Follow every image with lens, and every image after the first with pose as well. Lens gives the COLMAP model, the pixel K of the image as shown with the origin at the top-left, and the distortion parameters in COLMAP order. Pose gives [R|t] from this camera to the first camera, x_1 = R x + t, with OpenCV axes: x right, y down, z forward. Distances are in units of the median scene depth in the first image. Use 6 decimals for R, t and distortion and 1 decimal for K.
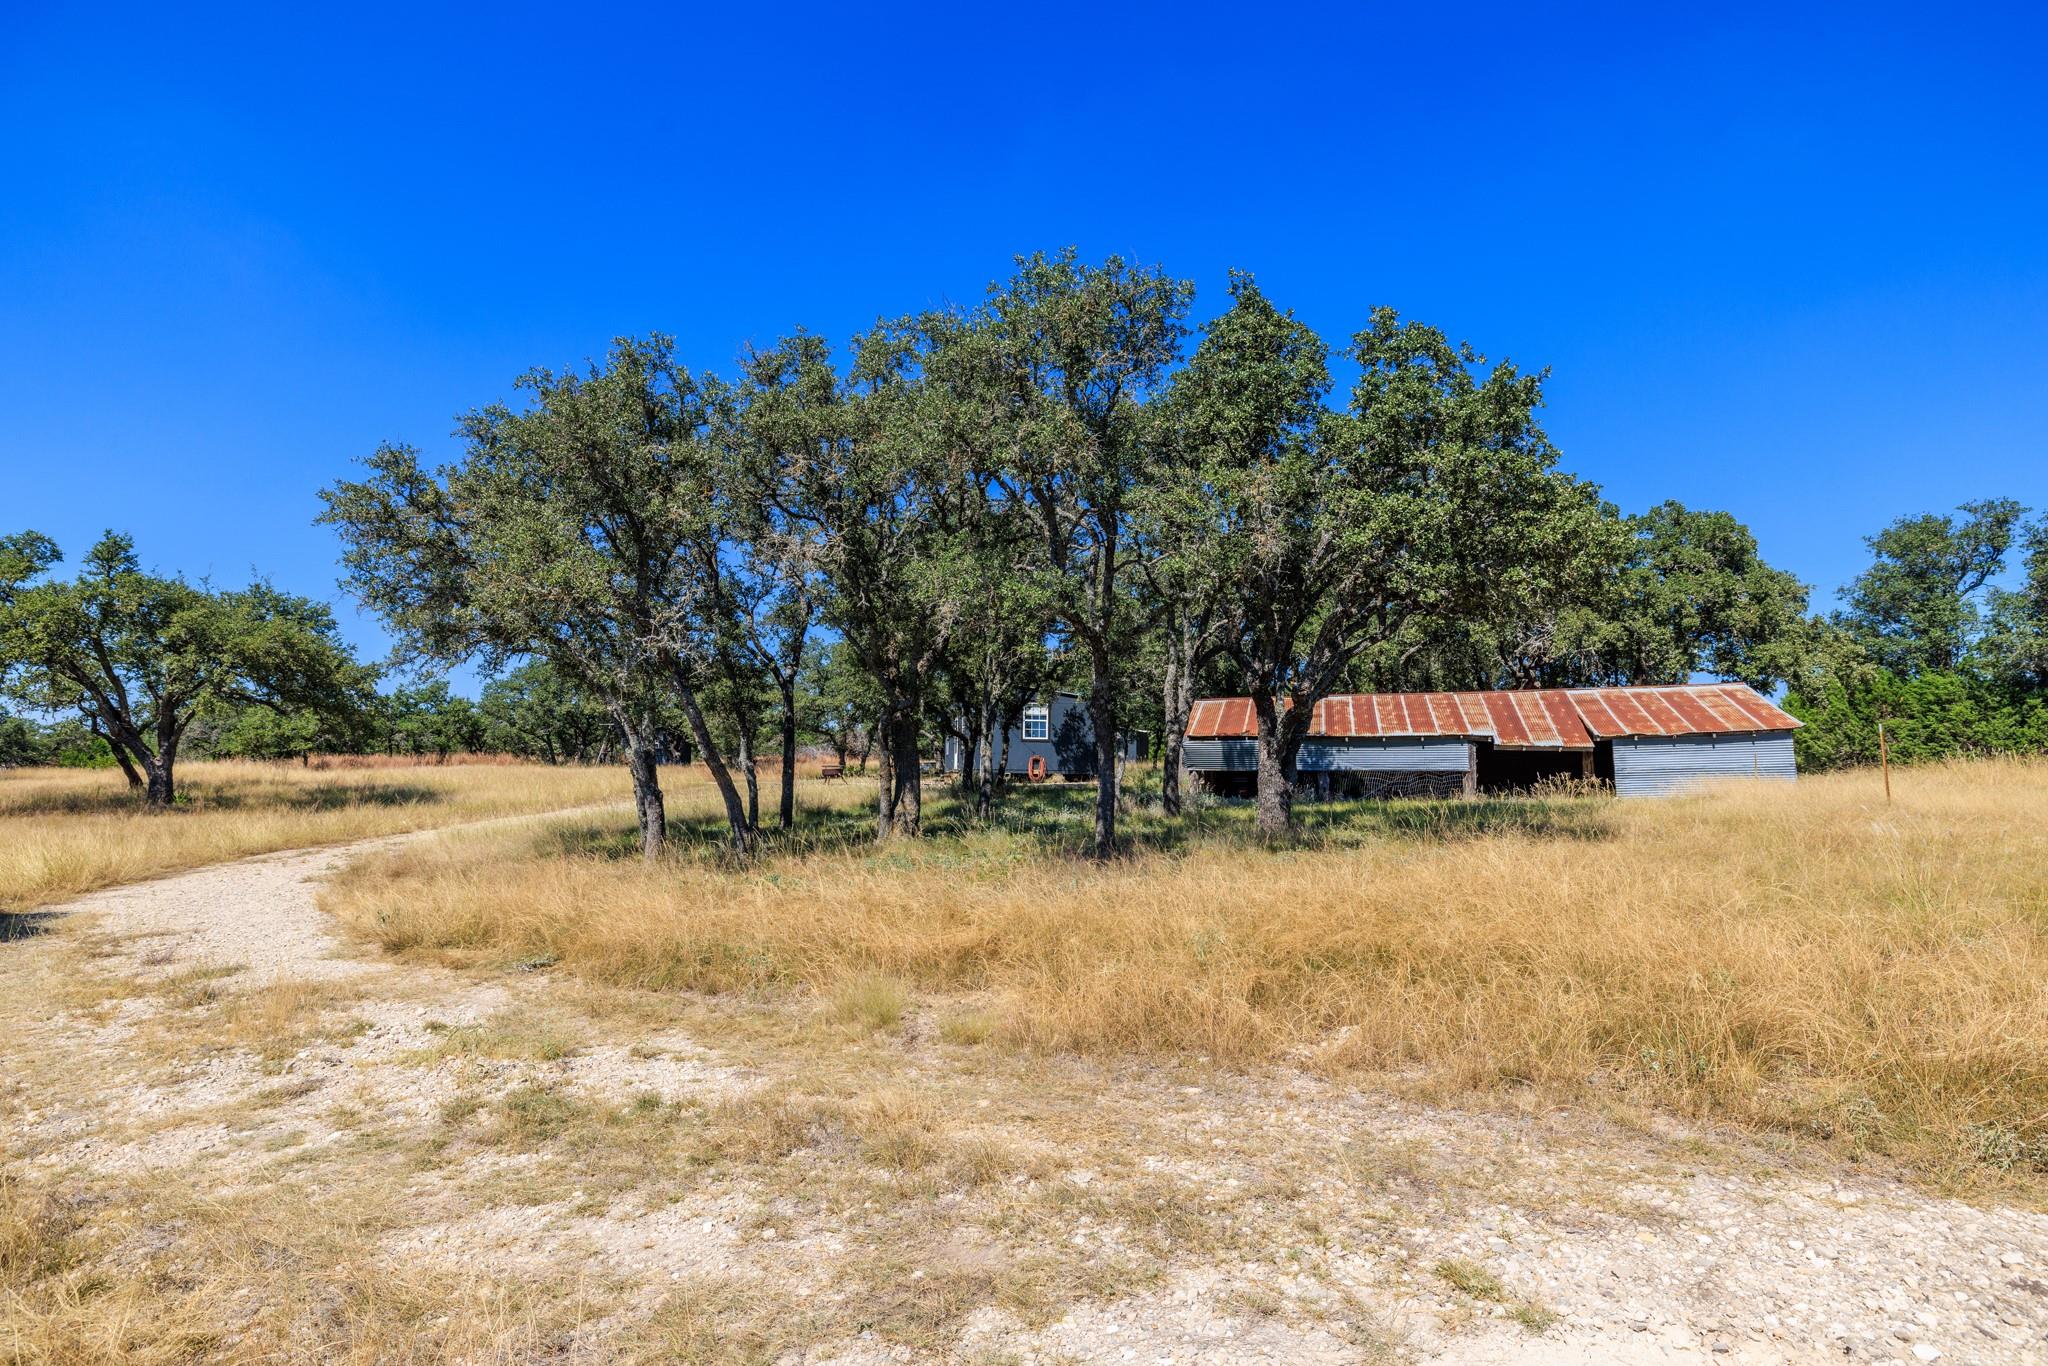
lens RADIAL K [[1020.9, 0, 1020.9], [0, 1020.9, 688.4], [0, 0, 1]] dist [0.000815, 0.001506]
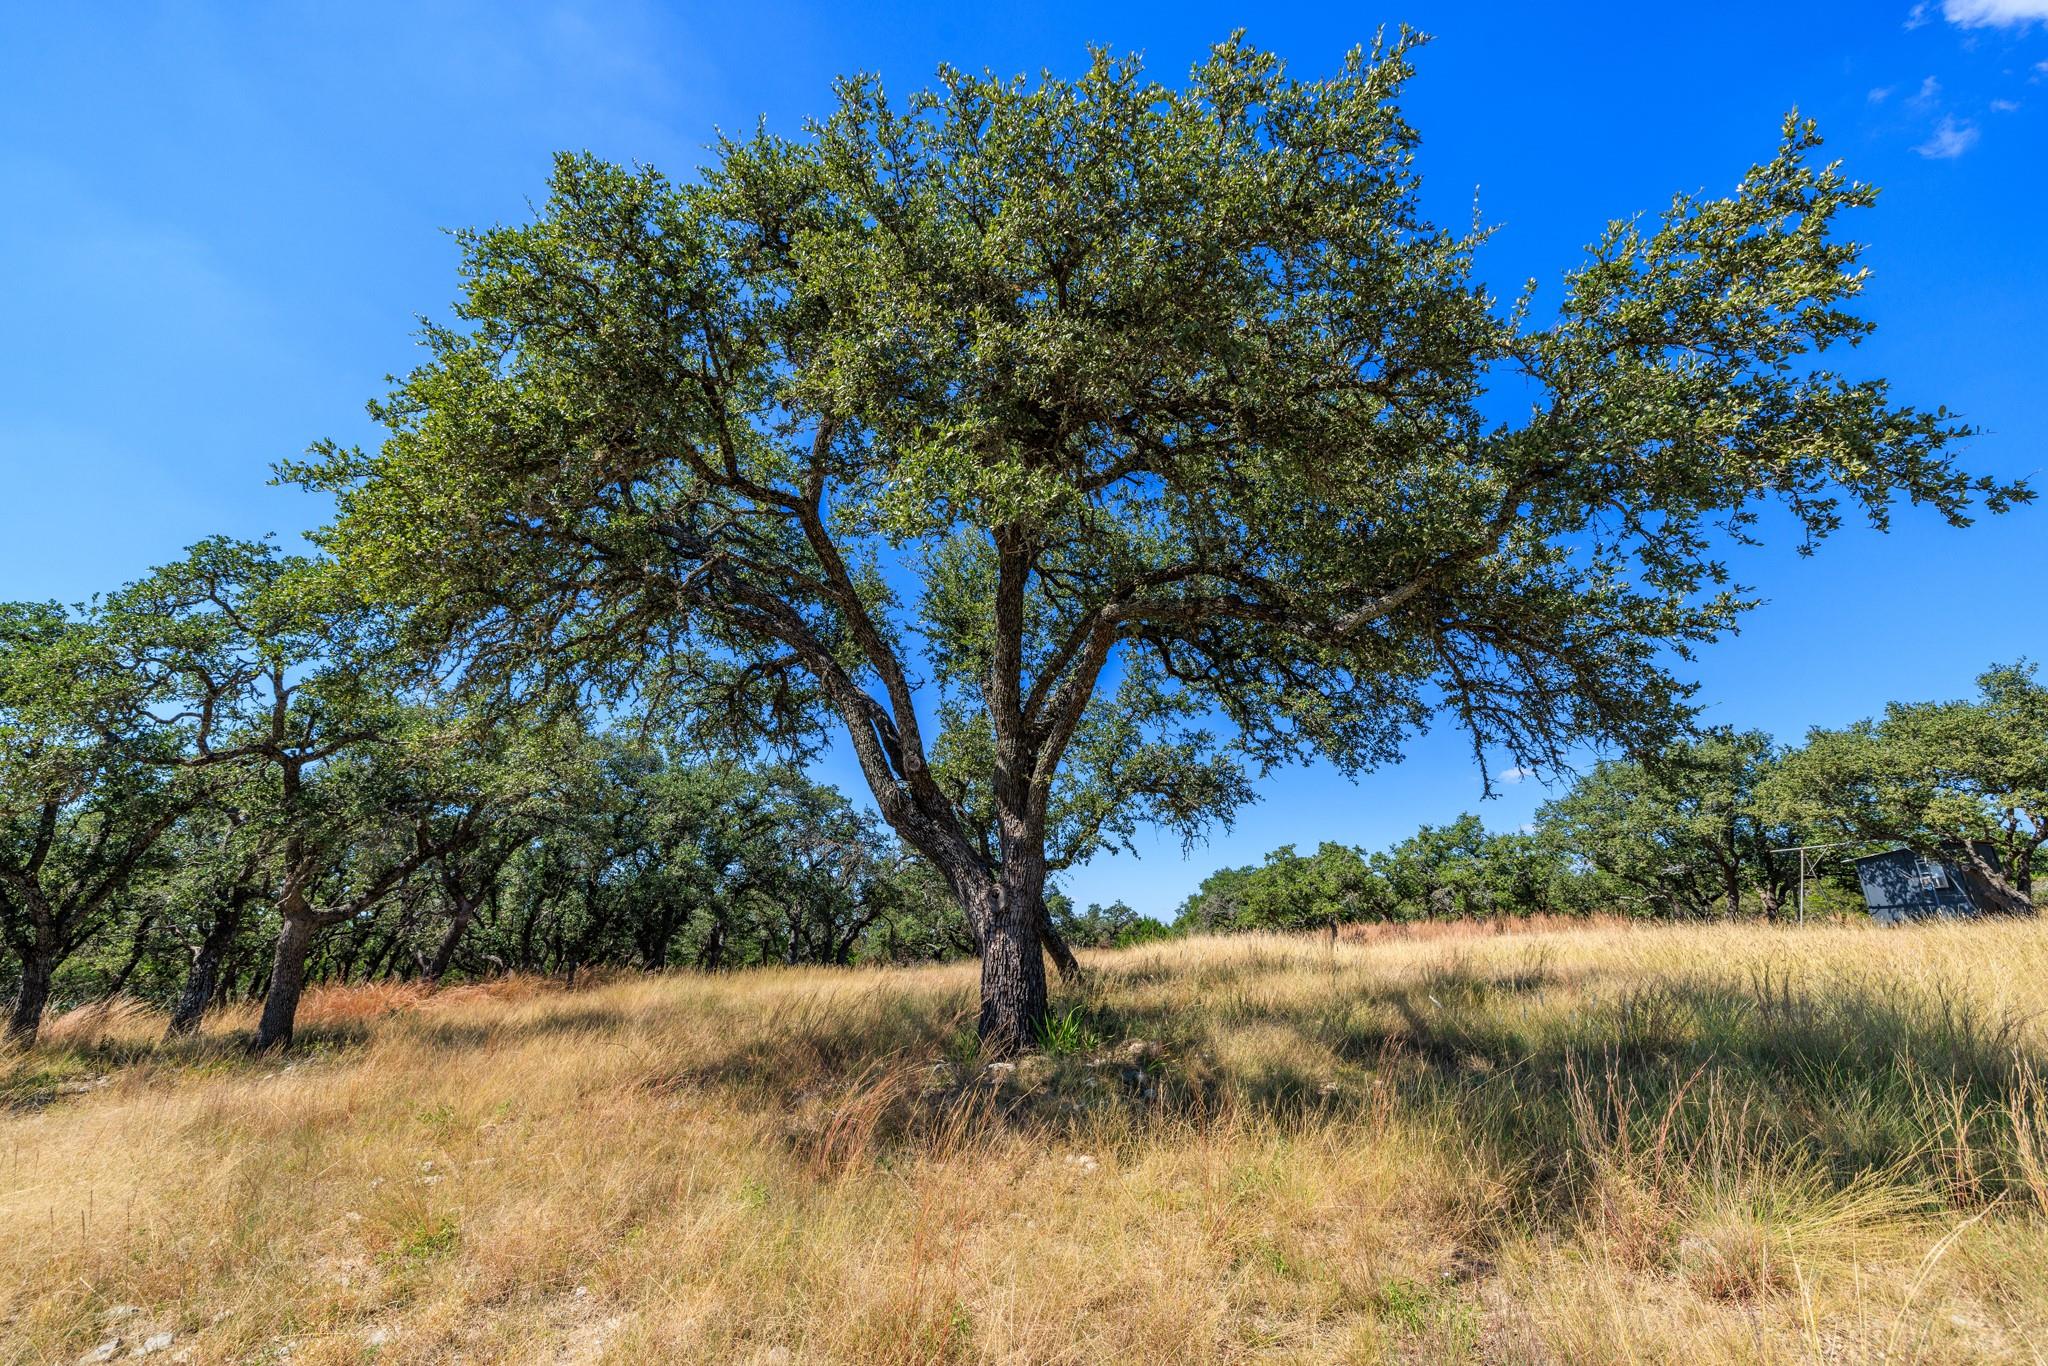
lens RADIAL K [[861.8, 0, 1024.0], [0, 861.8, 683.0], [0, 0, 1]] dist [0.004160, 0.000774]
pose [[0.618552, -0.254411, -0.743417, -1.524092], [0.089747, 0.962815, -0.254820, 0.164758], [0.780601, 0.090900, 0.618384, 1.996158]]
